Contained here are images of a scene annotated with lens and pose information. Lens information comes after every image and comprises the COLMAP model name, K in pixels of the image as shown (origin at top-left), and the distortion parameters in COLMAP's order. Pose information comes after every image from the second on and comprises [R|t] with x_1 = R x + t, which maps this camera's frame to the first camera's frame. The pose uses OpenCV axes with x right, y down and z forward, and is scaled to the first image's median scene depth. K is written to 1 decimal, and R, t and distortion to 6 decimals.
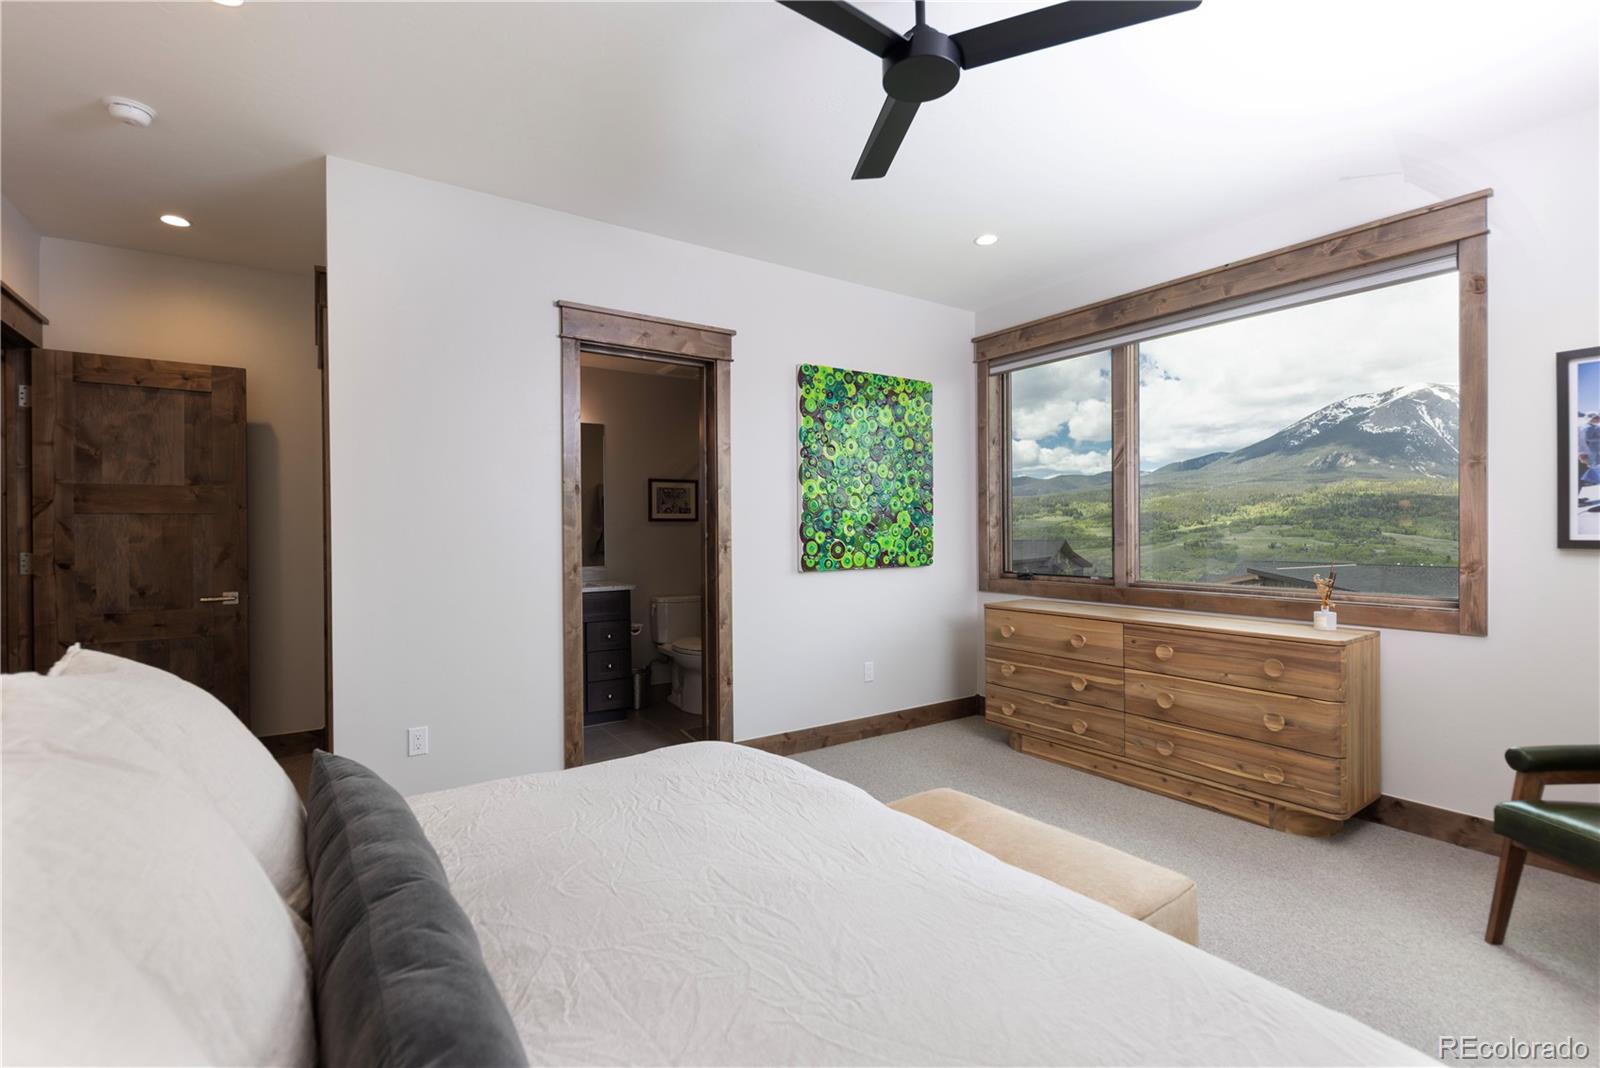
lens RADIAL K [[739.6, 0, 790.4], [0, 739.6, 536.8], [0, 0, 1]] dist [0.013262, -0.000502]
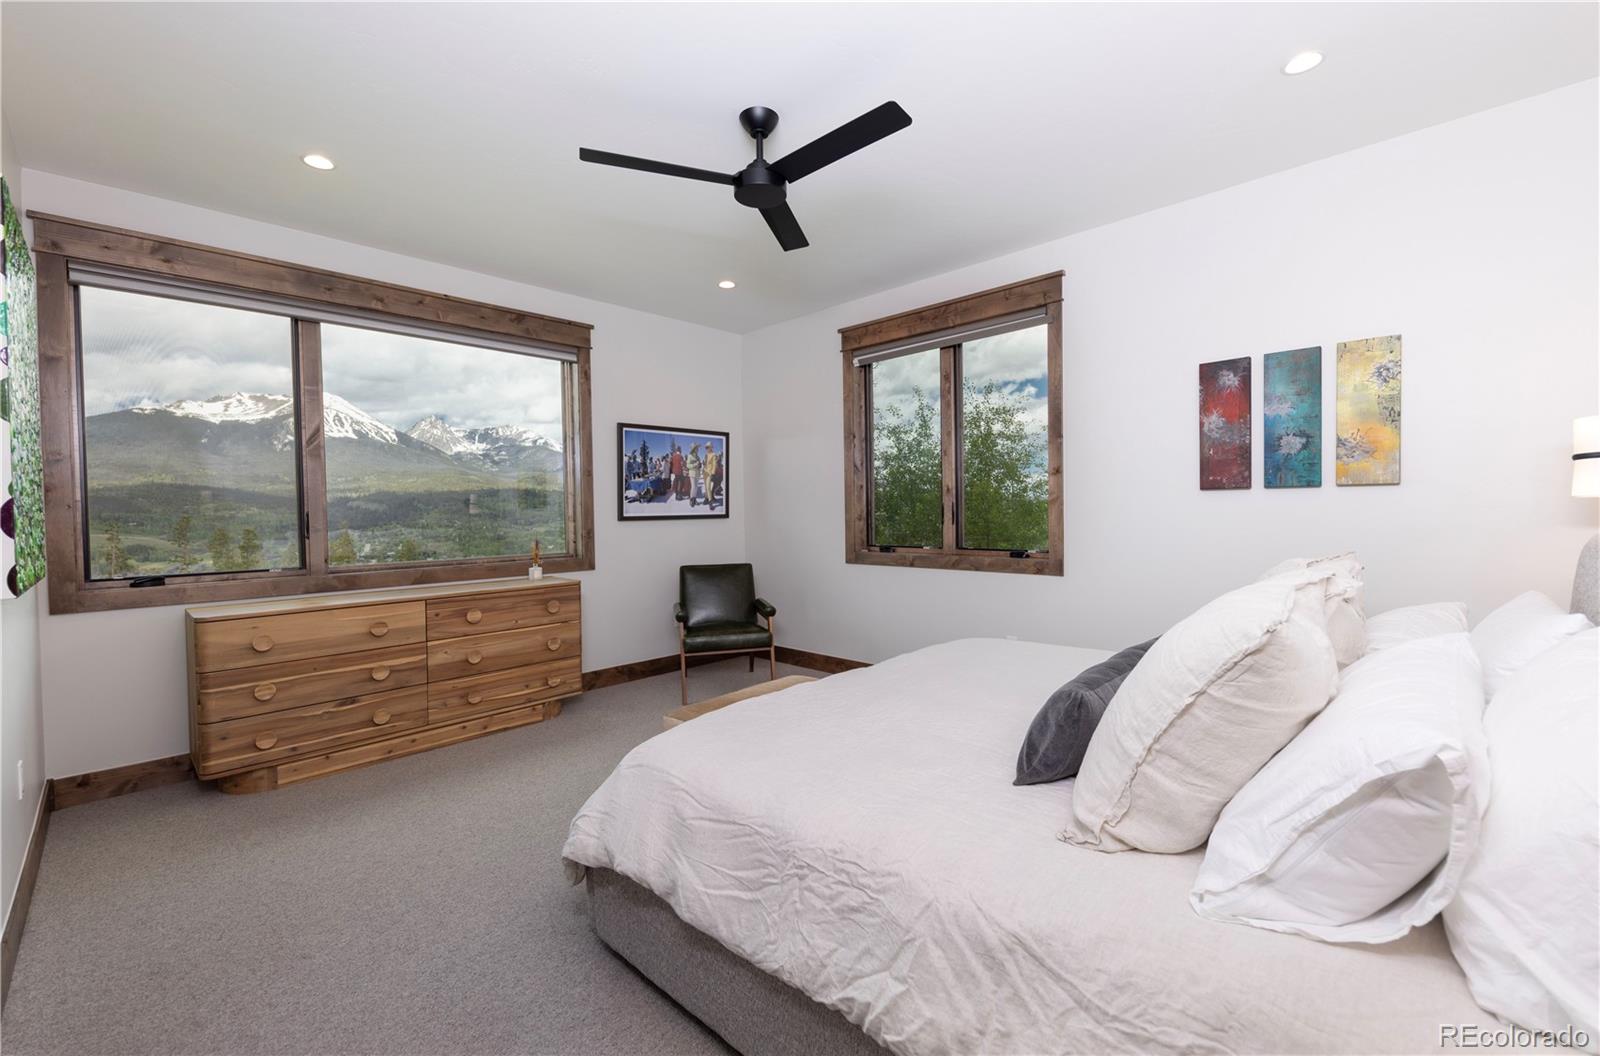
lens RADIAL K [[664.0, 0, 806.7], [0, 664.0, 532.8], [0, 0, 1]] dist [0.001914, -0.000256]
pose [[-0.224482, -0.024345, 0.974174, -0.615280], [0.027480, 0.999132, 0.031301, 0.004416], [-0.974091, 0.033797, -0.223618, 0.687694]]
